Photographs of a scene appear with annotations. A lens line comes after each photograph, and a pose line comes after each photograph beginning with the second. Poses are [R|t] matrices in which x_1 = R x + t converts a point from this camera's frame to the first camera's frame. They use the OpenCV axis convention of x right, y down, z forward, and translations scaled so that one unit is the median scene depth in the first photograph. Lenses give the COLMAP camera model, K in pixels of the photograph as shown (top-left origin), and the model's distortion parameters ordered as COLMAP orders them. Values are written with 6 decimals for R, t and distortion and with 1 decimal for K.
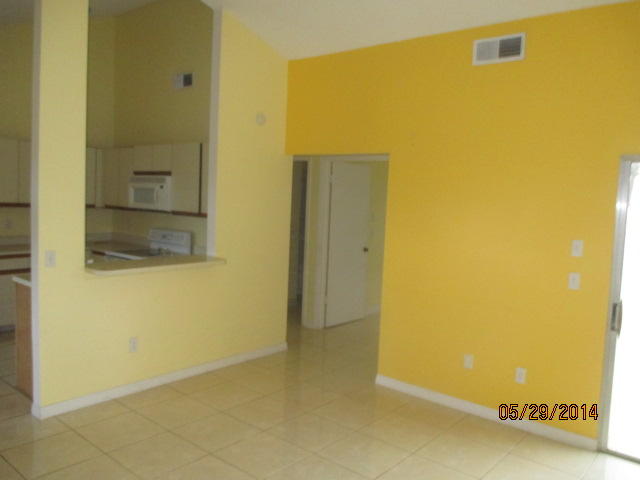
lens RADIAL K [[529.2, 0, 319.7], [0, 529.2, 240.4], [0, 0, 1]] dist [-0.000802, 0.000051]
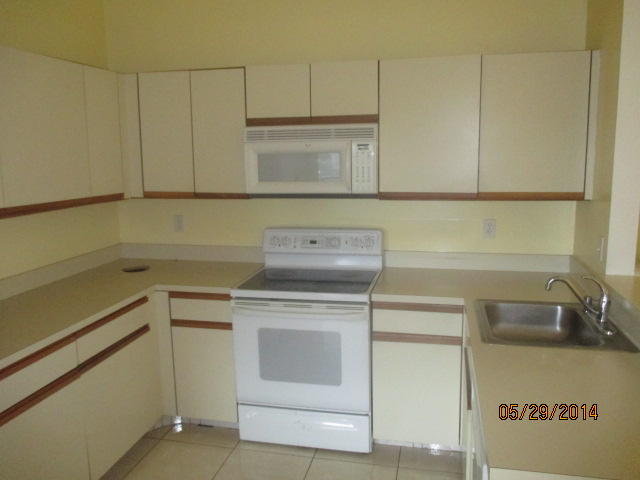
lens RADIAL K [[529.2, 0, 320.2], [0, 529.2, 238.1], [0, 0, 1]] dist [-0.000802, 0.000051]
pose [[0.890508, -0.128761, 0.436367, -0.522516], [0.090068, 0.990027, 0.108328, -0.068577], [-0.445964, -0.057164, 0.893224, 0.531271]]
